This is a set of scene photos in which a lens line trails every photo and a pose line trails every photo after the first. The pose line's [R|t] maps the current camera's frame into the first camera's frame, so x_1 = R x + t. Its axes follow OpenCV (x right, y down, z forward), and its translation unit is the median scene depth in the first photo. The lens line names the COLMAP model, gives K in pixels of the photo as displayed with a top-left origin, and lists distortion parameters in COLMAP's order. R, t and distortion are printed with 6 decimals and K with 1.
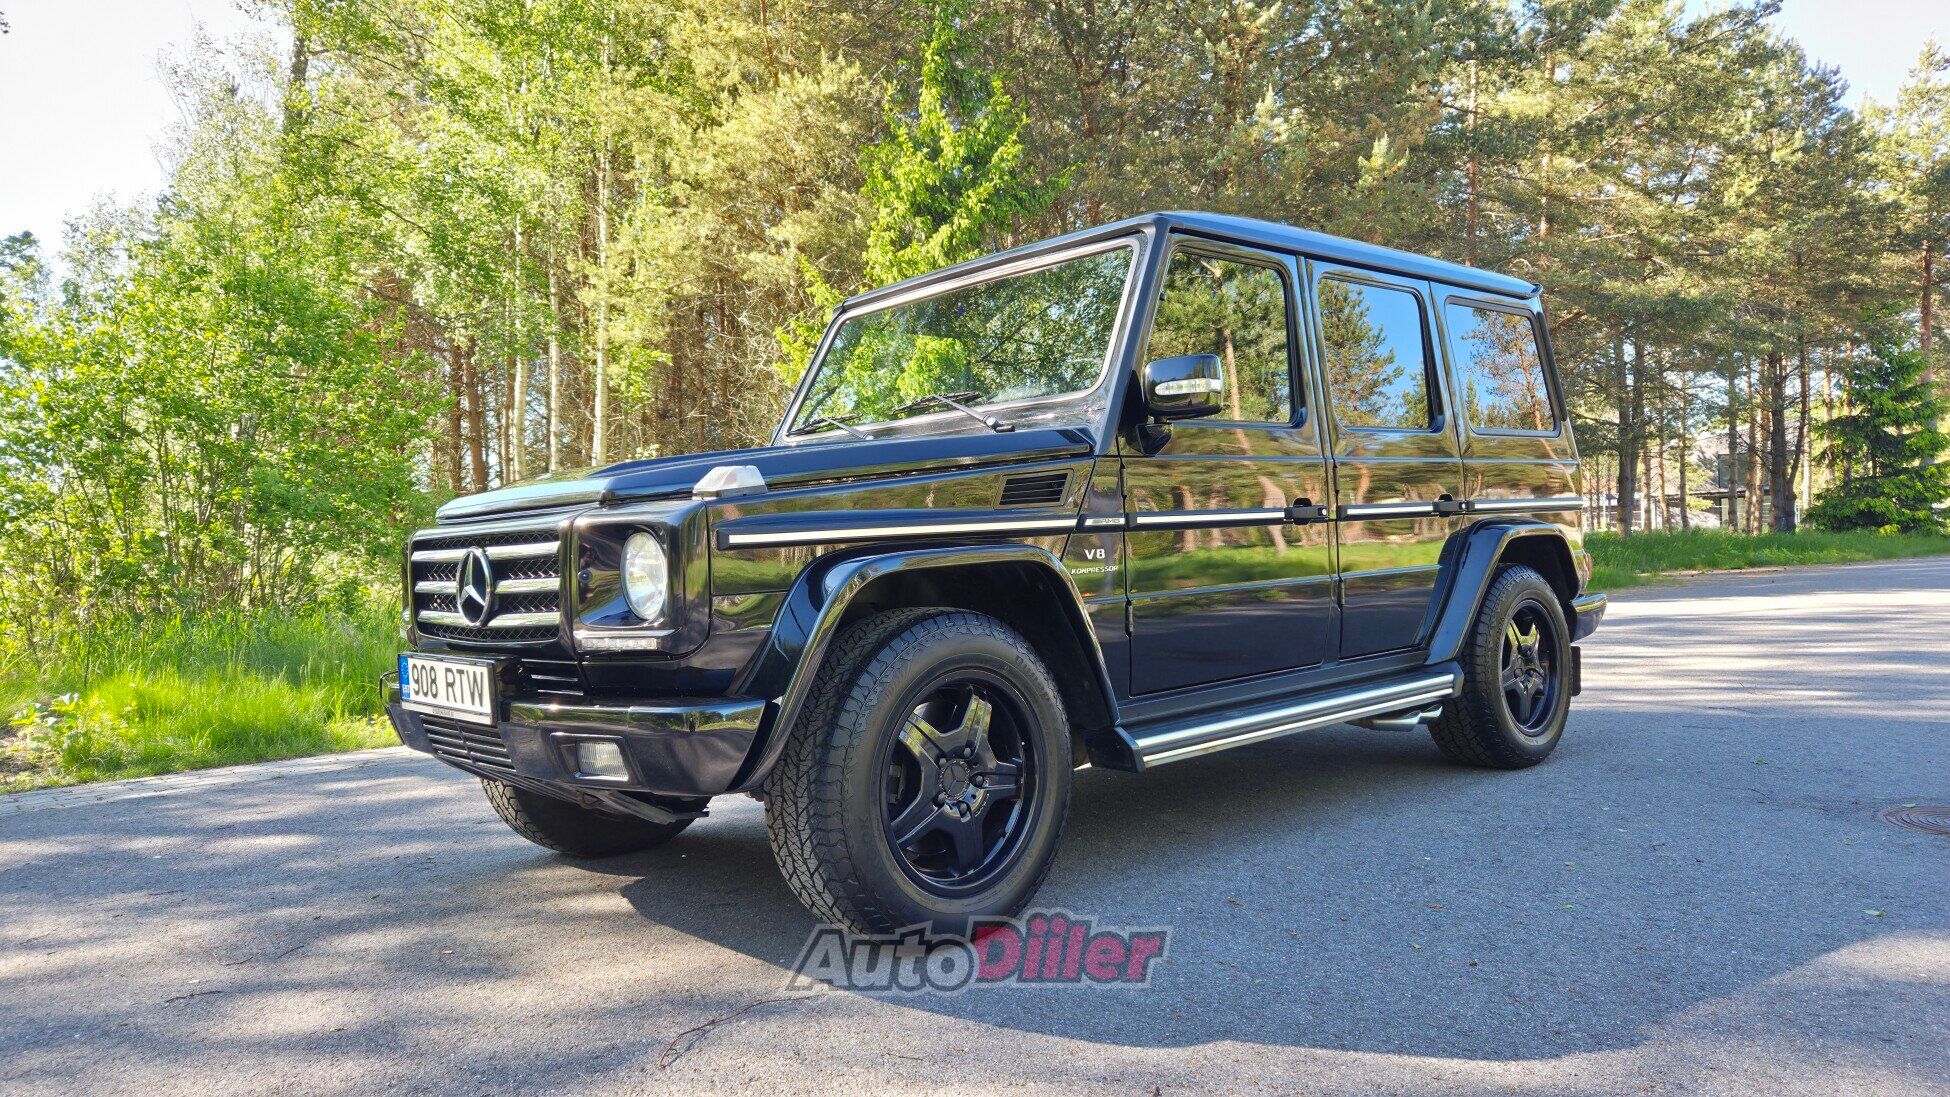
lens RADIAL K [[1277.7, 0, 995.2], [0, 1277.7, 610.6], [0, 0, 1]] dist [0.057496, 0.001139]
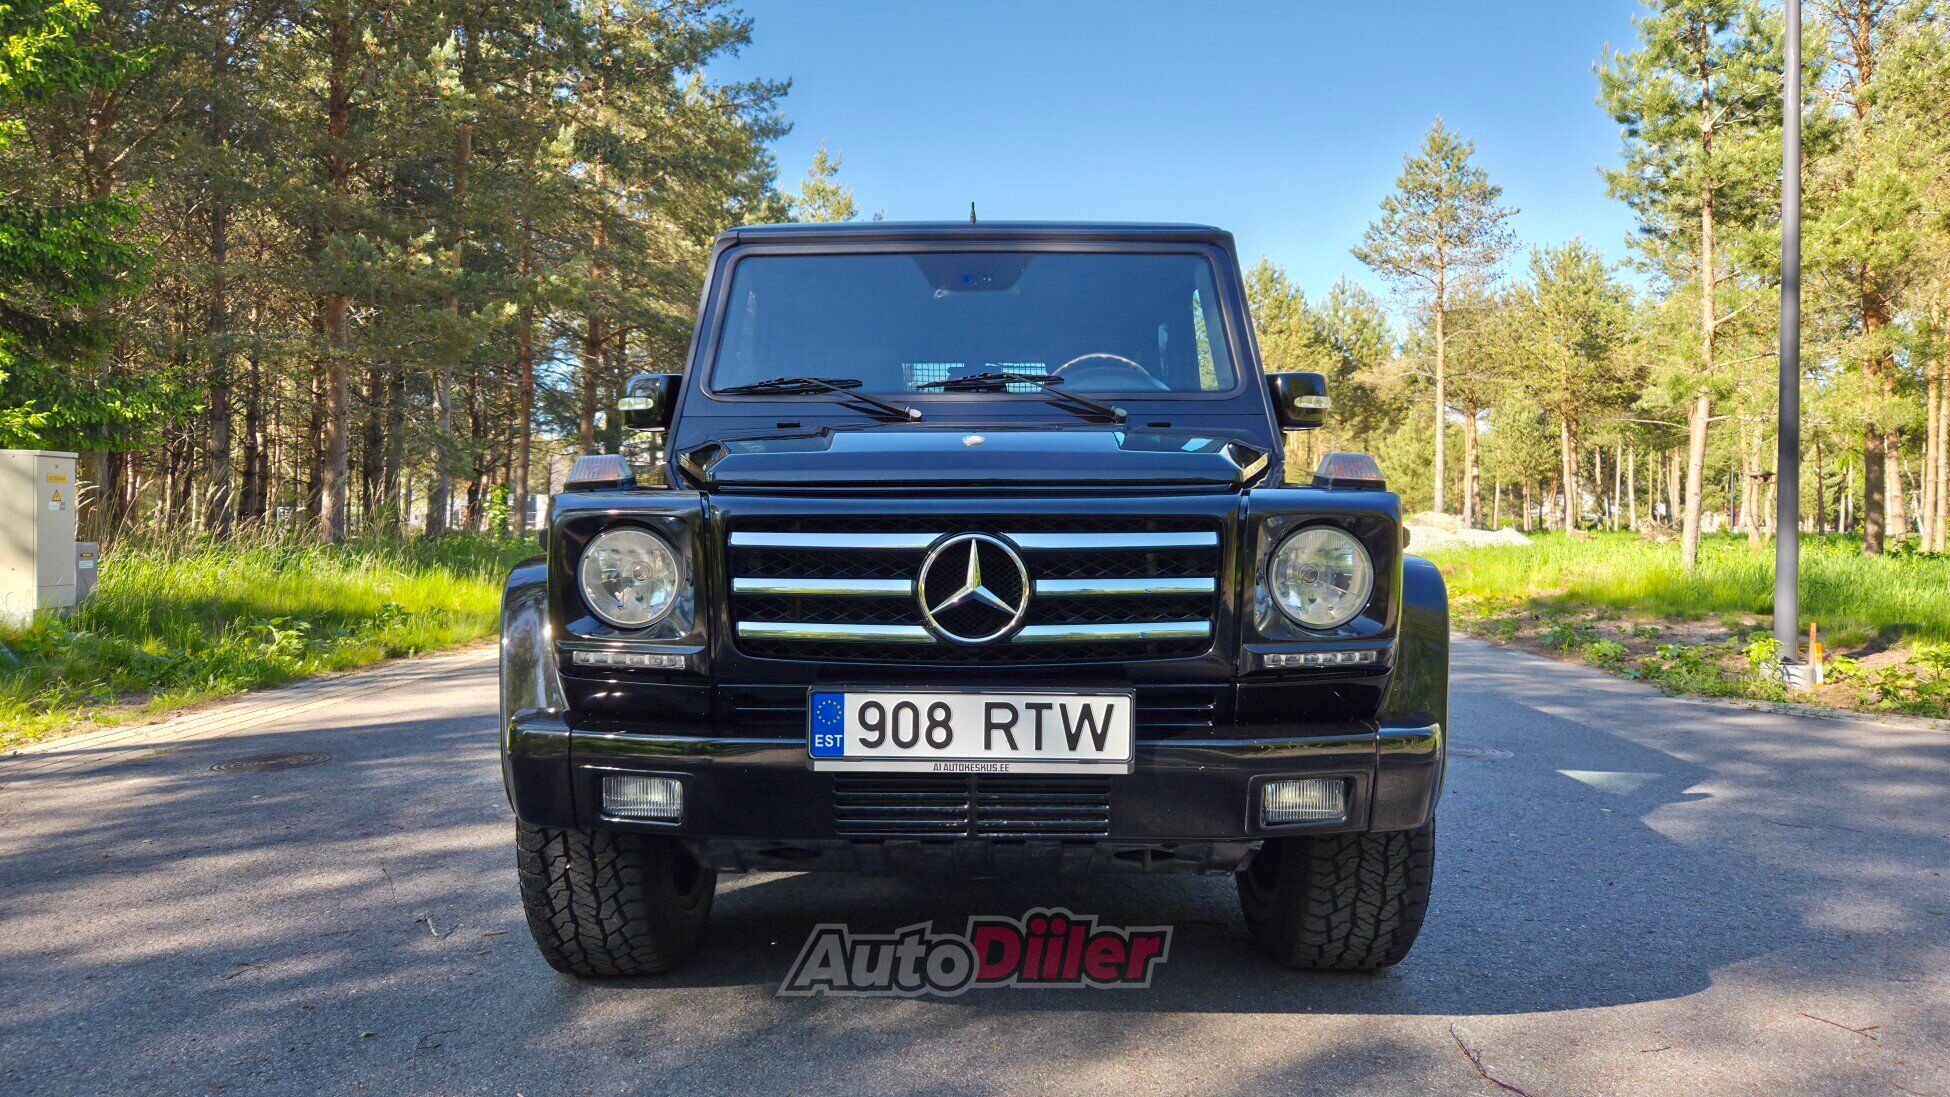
lens RADIAL K [[1277.7, 0, 995.2], [0, 1277.7, 610.6], [0, 0, 1]] dist [0.057496, 0.001139]
pose [[0.703382, -0.007595, 0.710772, -0.894931], [0.005298, 0.999971, 0.005443, -0.009628], [-0.710793, -0.000063, 0.703402, 0.495890]]
